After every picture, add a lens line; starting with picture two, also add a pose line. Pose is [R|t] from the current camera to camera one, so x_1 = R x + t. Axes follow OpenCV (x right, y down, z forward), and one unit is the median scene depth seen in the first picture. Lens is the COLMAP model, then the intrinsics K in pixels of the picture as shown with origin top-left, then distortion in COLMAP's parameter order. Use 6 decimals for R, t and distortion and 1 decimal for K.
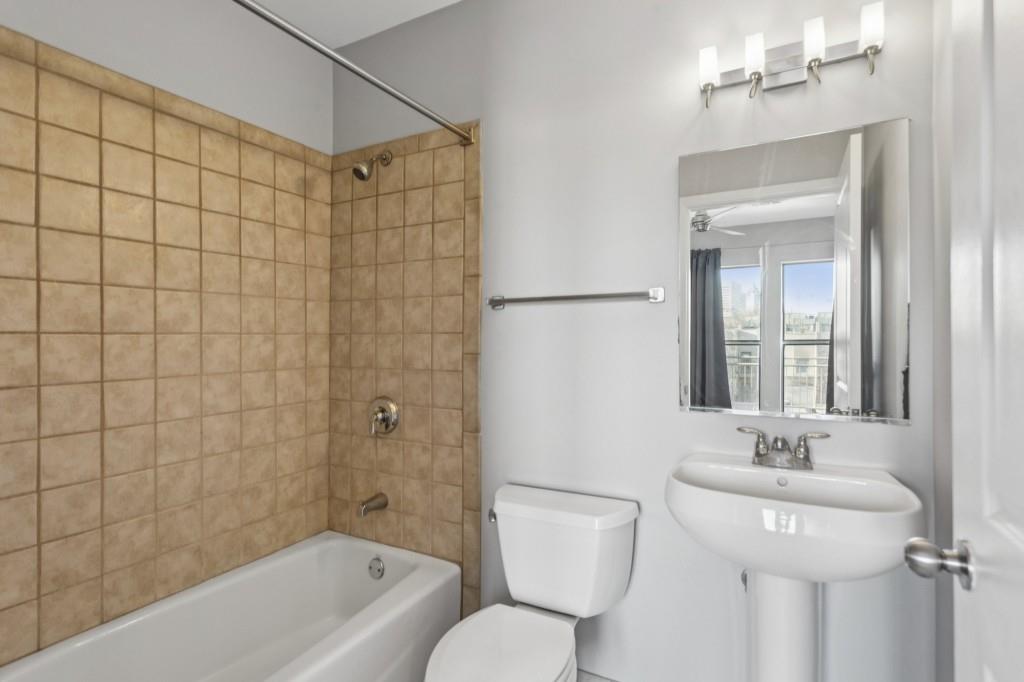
lens RADIAL K [[522.3, 0, 509.5], [0, 522.3, 345.8], [0, 0, 1]] dist [0.007106, 0.001317]
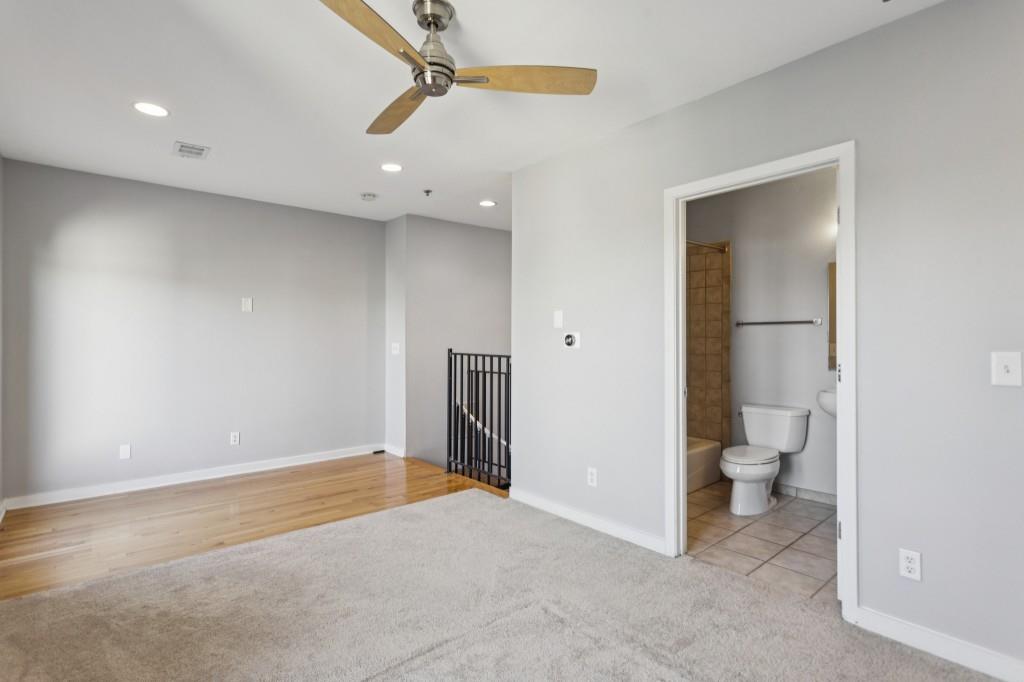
lens RADIAL K [[485.6, 0, 517.0], [0, 485.6, 342.8], [0, 0, 1]] dist [-0.006710, 0.000876]
pose [[0.934014, -0.003912, -0.357216, -0.164462], [0.003438, 0.999992, -0.001961, -0.000708], [0.357220, 0.000604, 0.934020, -1.229966]]
